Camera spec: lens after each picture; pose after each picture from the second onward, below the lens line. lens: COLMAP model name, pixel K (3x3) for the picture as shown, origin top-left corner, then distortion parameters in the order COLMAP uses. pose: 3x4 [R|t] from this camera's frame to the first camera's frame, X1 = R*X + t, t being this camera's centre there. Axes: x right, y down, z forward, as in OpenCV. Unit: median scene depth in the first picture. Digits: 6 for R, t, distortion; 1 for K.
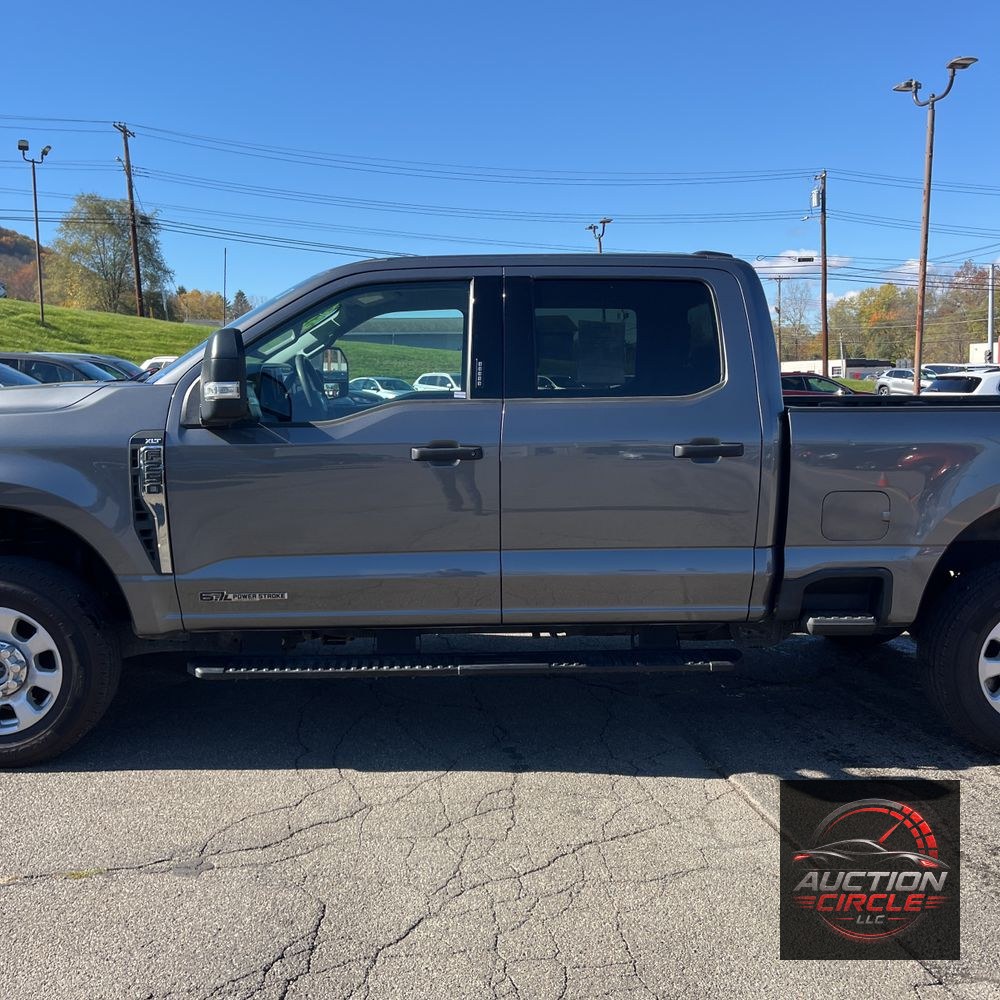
lens RADIAL K [[1012.3, 0, 512.4], [0, 1012.3, 498.1], [0, 0, 1]] dist [0.048091, -0.055005]
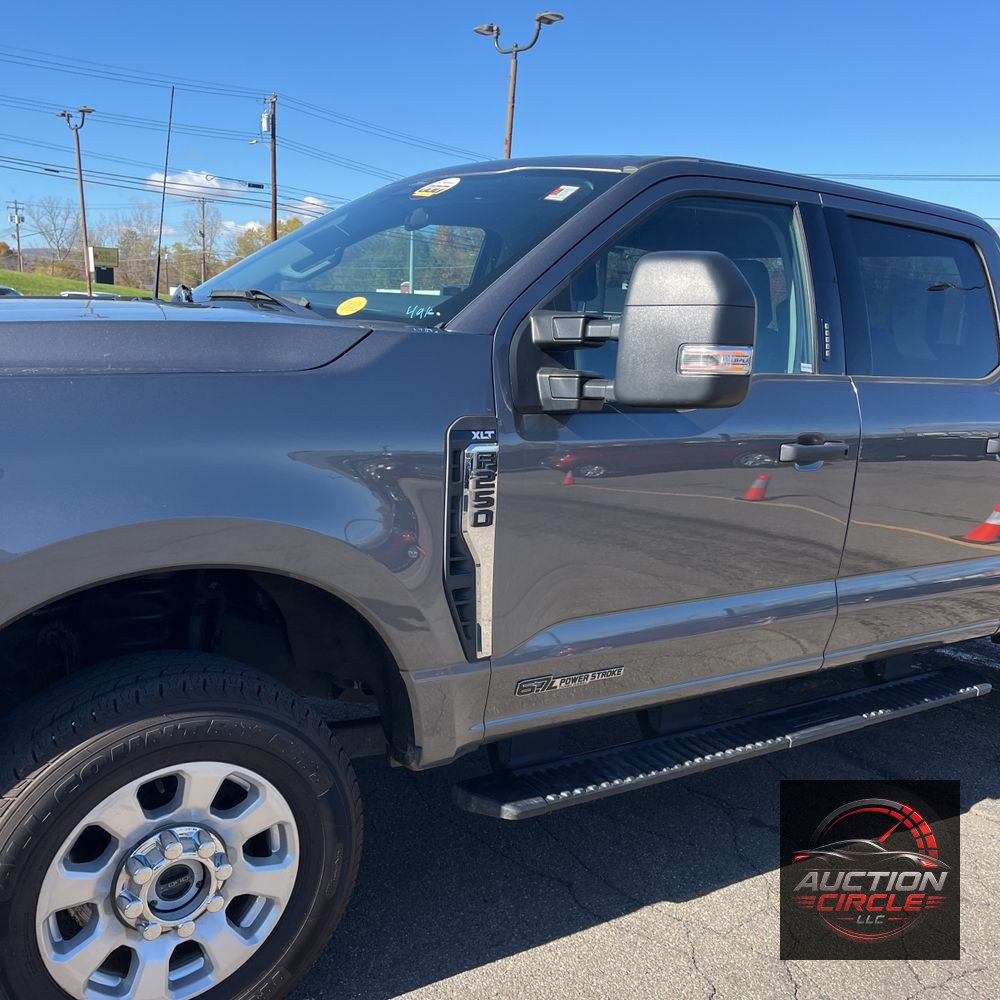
lens RADIAL K [[1016.3, 0, 499.5], [0, 1016.3, 504.6], [0, 0, 1]] dist [0.026076, 0.013527]
pose [[0.847670, -0.033817, 0.529445, -0.080527], [-0.006208, 0.997266, 0.073638, -0.007353], [-0.530488, -0.065707, 0.845142, 0.063406]]
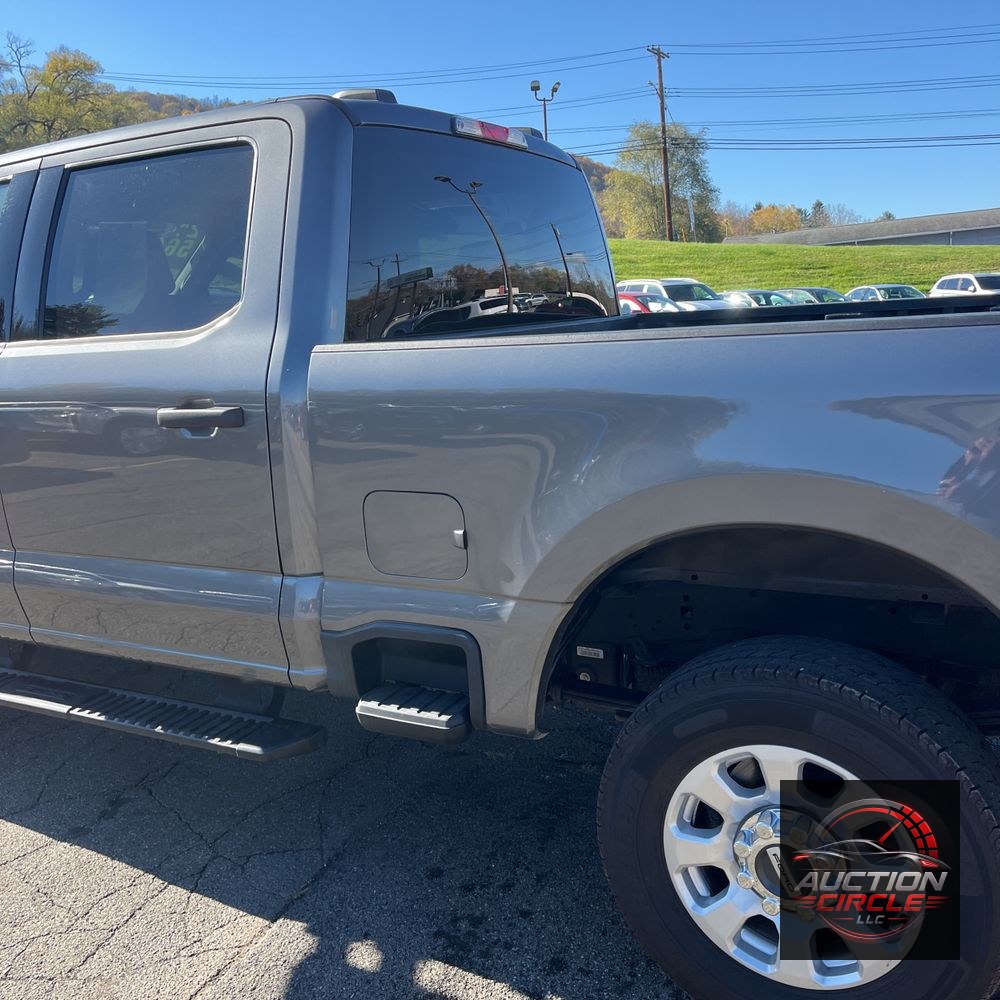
lens RADIAL K [[999.3, 0, 495.9], [0, 999.3, 494.1], [0, 0, 1]] dist [0.083529, -0.105955]
pose [[0.841106, 0.051671, -0.538396, 0.088153], [-0.008902, 0.996614, 0.081741, -0.006633], [0.540797, -0.063960, 0.838718, 0.073778]]
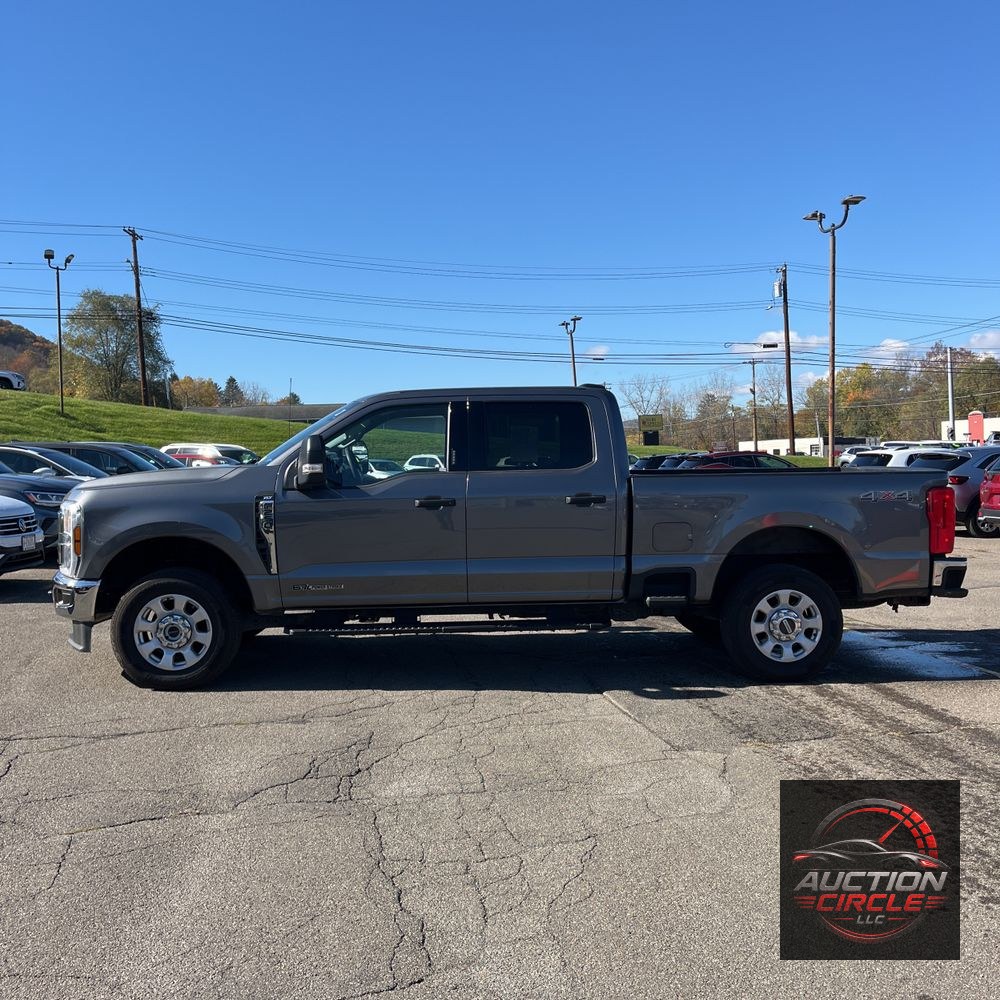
lens RADIAL K [[1012.3, 0, 512.4], [0, 1012.3, 498.1], [0, 0, 1]] dist [0.048091, -0.055005]
pose [[0.999866, -0.011607, 0.011501, 0.006120], [0.012476, 0.996827, -0.078614, 0.010871], [-0.010552, 0.078747, 0.996839, -0.093336]]
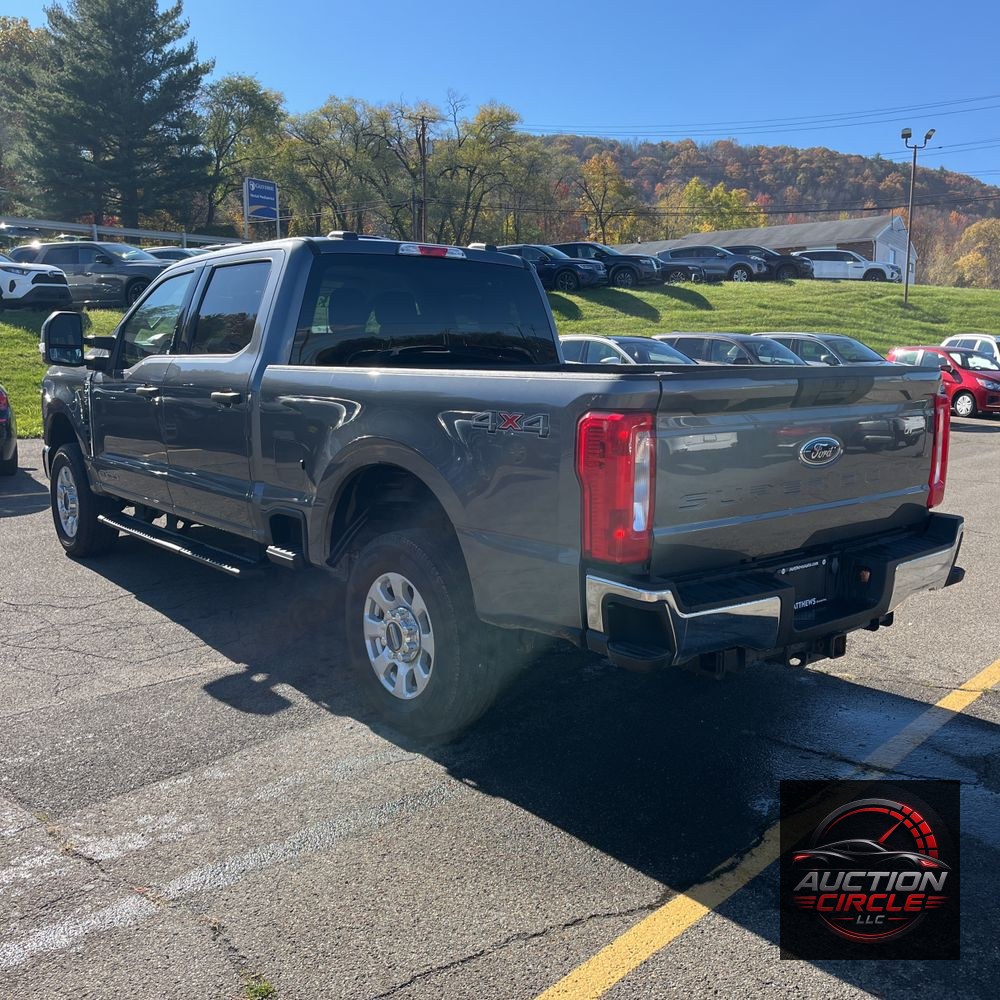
lens RADIAL K [[1008.9, 0, 500.0], [0, 1008.9, 500.0], [0, 0, 1]] dist [0.049611, -0.024736]
pose [[0.586762, 0.120068, -0.800808, 0.180973], [-0.104274, 0.991916, 0.072318, -0.005950], [0.803018, 0.041069, 0.594539, 0.068615]]
